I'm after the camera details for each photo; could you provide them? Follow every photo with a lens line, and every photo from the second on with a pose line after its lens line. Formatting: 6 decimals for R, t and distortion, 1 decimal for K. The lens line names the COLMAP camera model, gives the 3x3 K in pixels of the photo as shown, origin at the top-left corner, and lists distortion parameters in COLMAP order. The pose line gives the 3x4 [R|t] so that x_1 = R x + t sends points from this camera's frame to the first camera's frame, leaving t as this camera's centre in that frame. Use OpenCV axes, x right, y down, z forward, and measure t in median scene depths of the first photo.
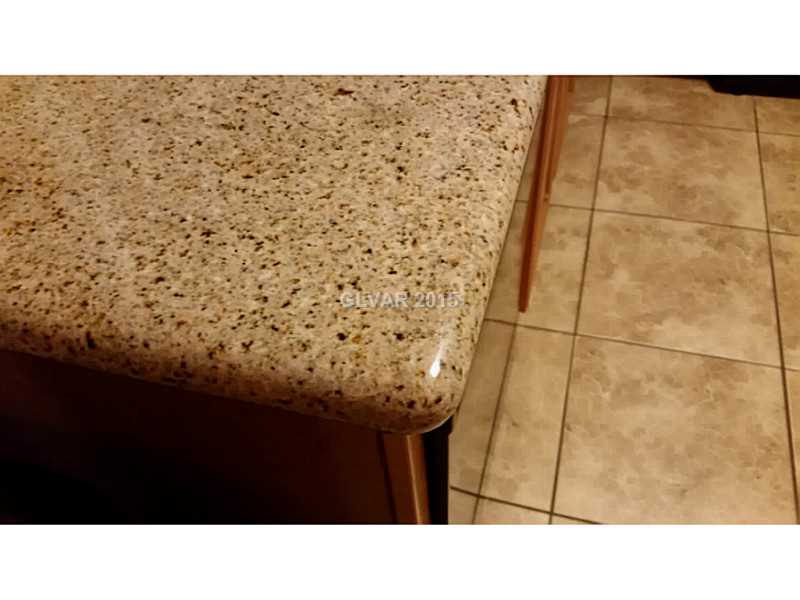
lens RADIAL K [[706.3, 0, 427.3], [0, 706.3, 300.5], [0, 0, 1]] dist [0.002274, -0.121653]
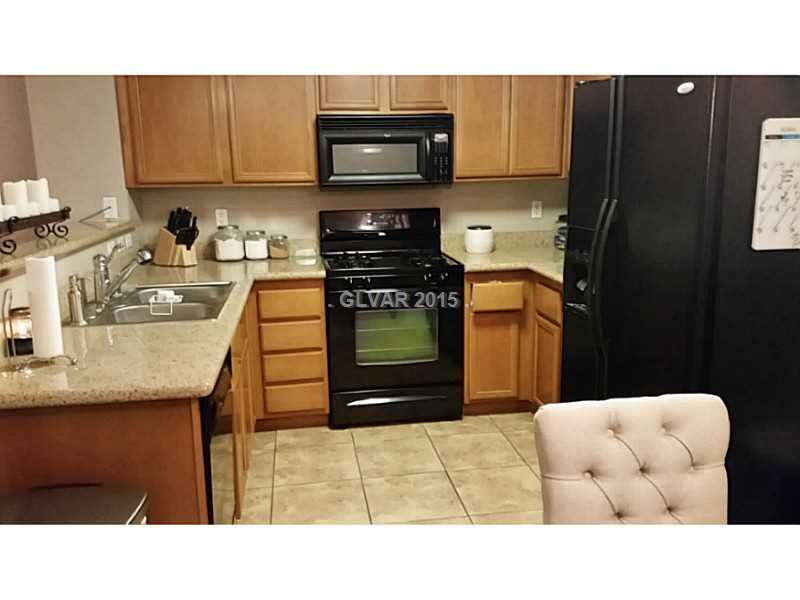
lens RADIAL K [[647.3, 0, 400.0], [0, 647.3, 300.0], [0, 0, 1]] dist [0.107102, -0.209964]
pose [[0.917336, -0.058656, 0.393769, -0.115776], [0.281137, 0.795754, -0.536411, 0.516486], [-0.281880, 0.602773, 0.746464, -0.719409]]
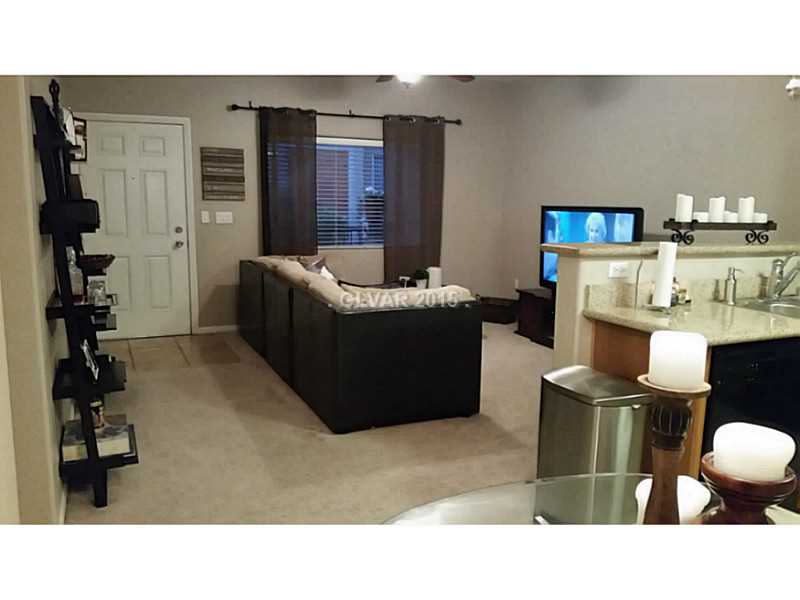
lens RADIAL K [[647.3, 0, 400.0], [0, 647.3, 300.0], [0, 0, 1]] dist [0.107102, -0.209964]
pose [[0.630931, 0.169341, -0.757132, 0.624181], [-0.598865, 0.726722, -0.336505, 0.805334], [0.493241, 0.665731, 0.559924, -0.979308]]
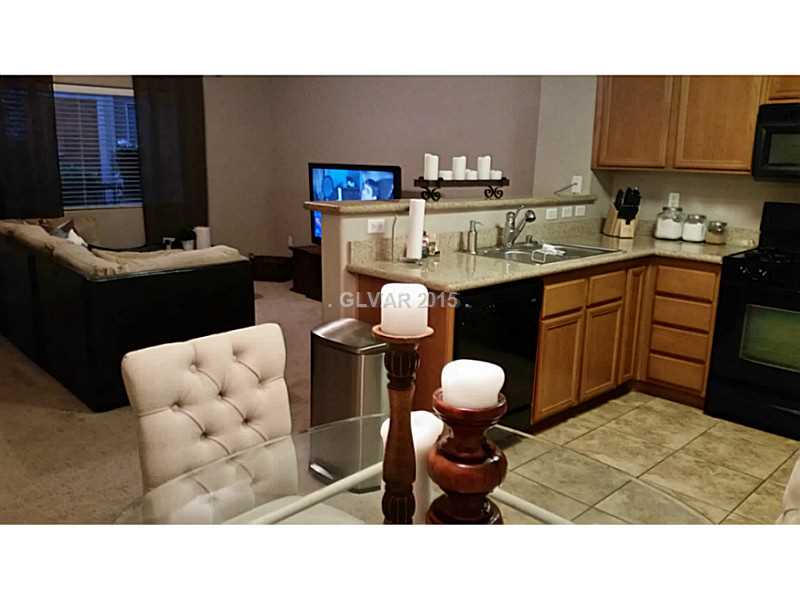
lens RADIAL K [[647.3, 0, 400.0], [0, 647.3, 300.0], [0, 0, 1]] dist [0.107102, -0.209964]
pose [[0.848035, 0.168683, -0.502377, 0.676192], [-0.424782, 0.783177, -0.454085, 0.781157], [0.316853, 0.598481, 0.735815, -0.974789]]
